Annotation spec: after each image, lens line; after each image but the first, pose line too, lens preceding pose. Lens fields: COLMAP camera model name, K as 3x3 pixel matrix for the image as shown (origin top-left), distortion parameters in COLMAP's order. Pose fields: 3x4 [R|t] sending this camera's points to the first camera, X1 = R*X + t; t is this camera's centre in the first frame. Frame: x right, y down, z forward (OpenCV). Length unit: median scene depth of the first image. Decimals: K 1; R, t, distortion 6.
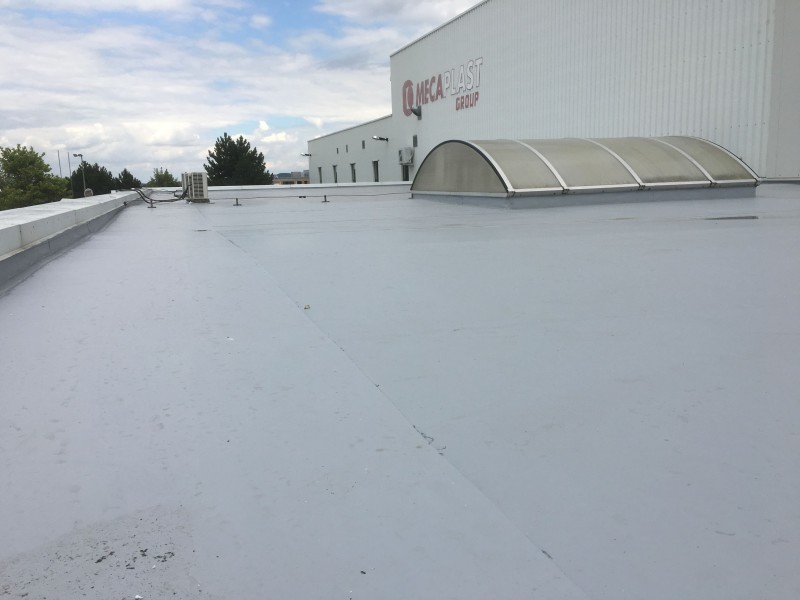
lens RADIAL K [[673.0, 0, 397.0], [0, 673.0, 294.3], [0, 0, 1]] dist [0.065706, -0.087877]
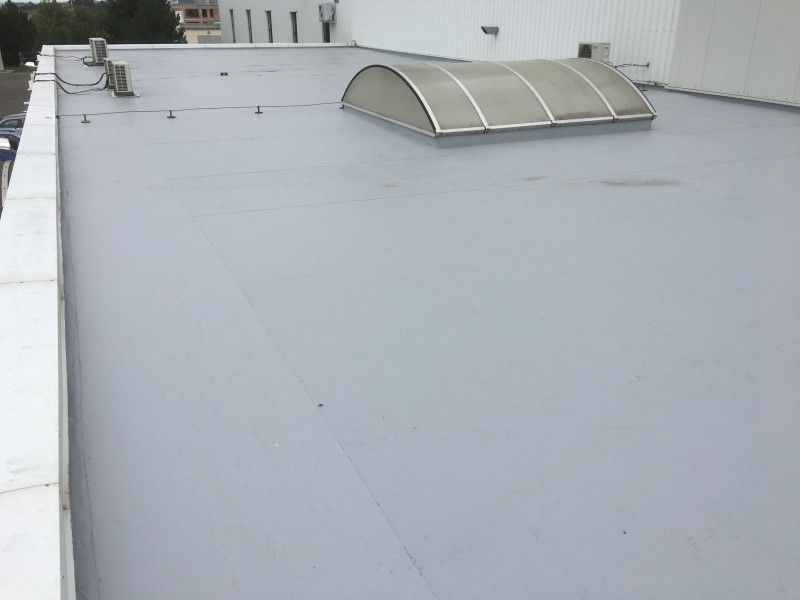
lens RADIAL K [[673.0, 0, 395.4], [0, 673.0, 289.2], [0, 0, 1]] dist [0.065706, -0.087877]
pose [[0.992878, -0.011355, 0.118596, -0.010523], [-0.015397, 0.974870, 0.222243, -0.045452], [-0.118140, -0.222487, 0.967751, -0.034550]]
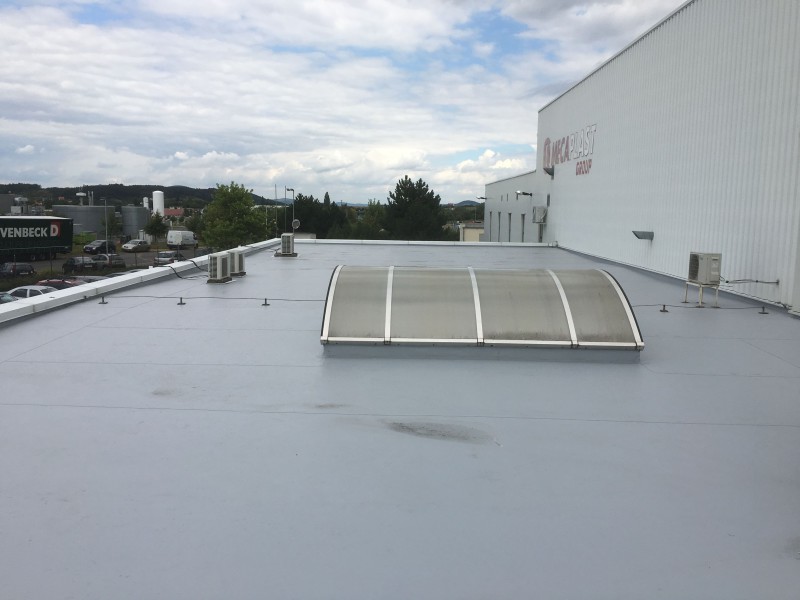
lens RADIAL K [[673.0, 0, 403.1], [0, 673.0, 291.7], [0, 0, 1]] dist [0.065706, -0.087877]
pose [[0.942551, 0.084219, -0.323271, 0.182108], [-0.096766, 0.995044, -0.022908, -0.065129], [0.319739, 0.052873, 0.946029, 0.033983]]
